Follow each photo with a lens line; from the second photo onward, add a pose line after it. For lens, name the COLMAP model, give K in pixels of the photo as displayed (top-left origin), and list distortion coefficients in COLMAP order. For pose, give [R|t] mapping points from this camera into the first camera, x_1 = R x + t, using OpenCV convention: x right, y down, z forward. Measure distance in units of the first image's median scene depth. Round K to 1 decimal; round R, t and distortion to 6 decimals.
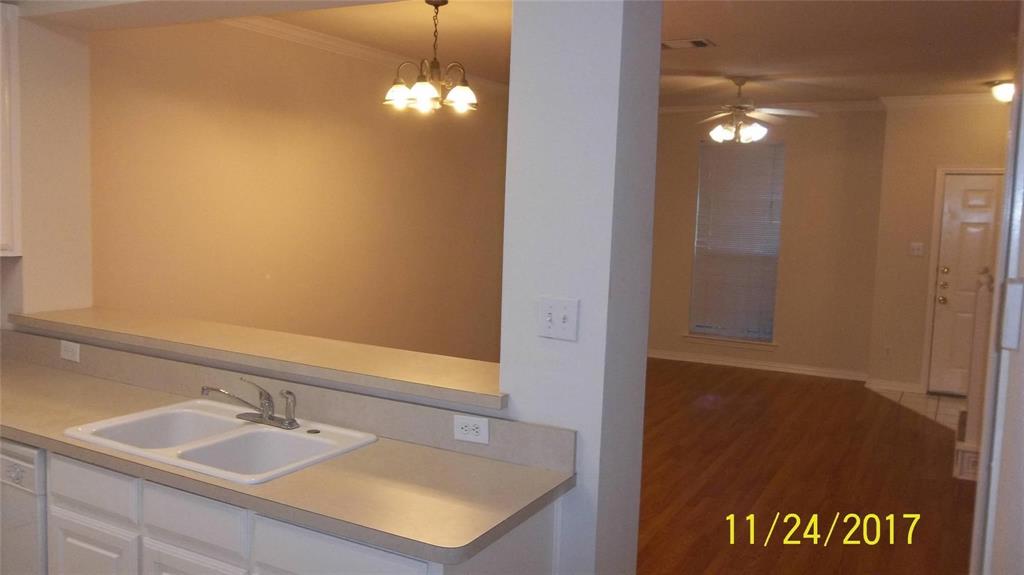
lens RADIAL K [[841.9, 0, 512.0], [0, 841.9, 285.3], [0, 0, 1]] dist [-0.011776, 0.011307]
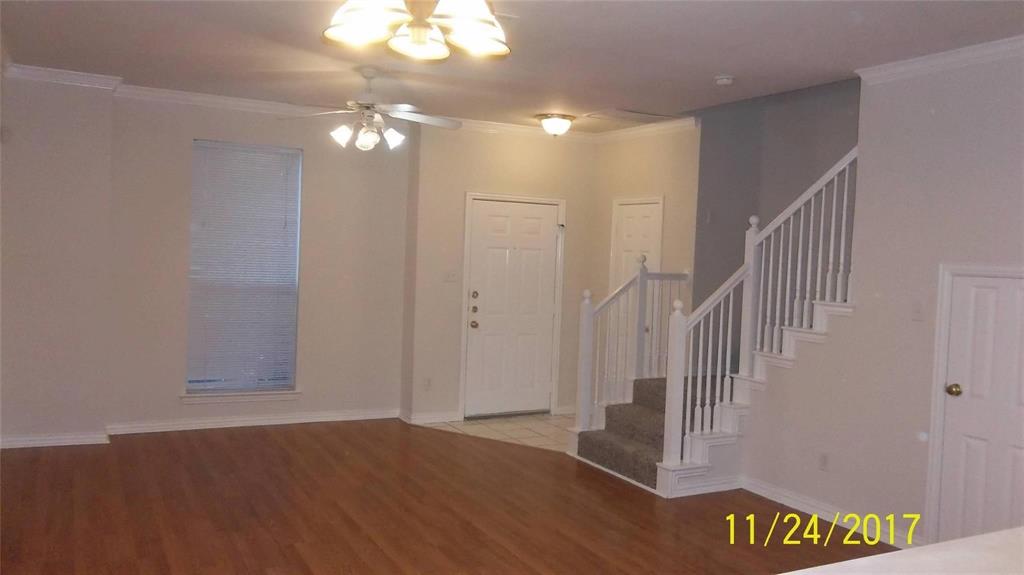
lens RADIAL K [[841.9, 0, 513.5], [0, 841.9, 289.5], [0, 0, 1]] dist [-0.011776, 0.011307]
pose [[0.560775, -0.044553, 0.826769, -0.289512], [0.053297, 0.998423, 0.017653, -0.039059], [-0.826251, 0.034165, 0.562265, 0.394361]]
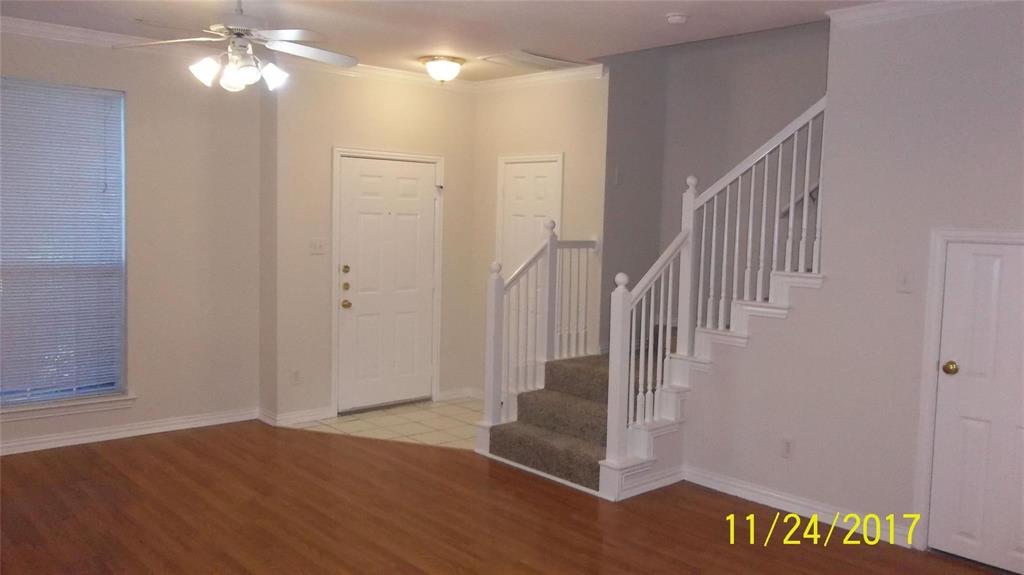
lens RADIAL K [[841.9, 0, 509.8], [0, 841.9, 288.7], [0, 0, 1]] dist [-0.011776, 0.011307]
pose [[0.344690, -0.098427, 0.933542, -0.227328], [0.069102, 0.994450, 0.079335, -0.054094], [-0.936170, 0.037163, 0.349579, 0.543565]]
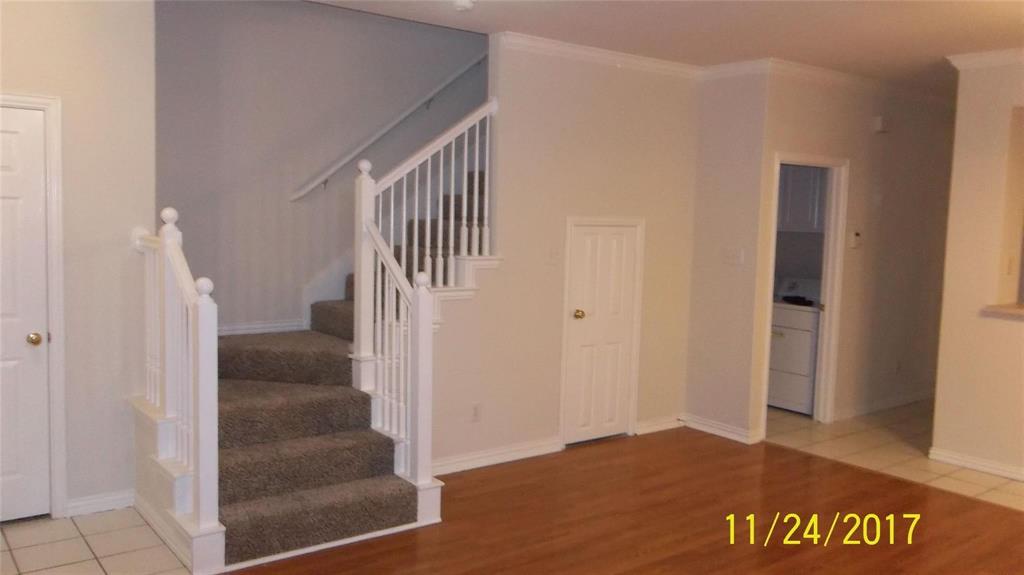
lens RADIAL K [[841.9, 0, 513.6], [0, 841.9, 279.1], [0, 0, 1]] dist [-0.011776, 0.011307]
pose [[-0.915865, -0.078923, 0.393654, 0.111781], [-0.014052, 0.986189, 0.165028, -0.098569], [-0.401242, 0.145612, -0.904324, 1.170975]]
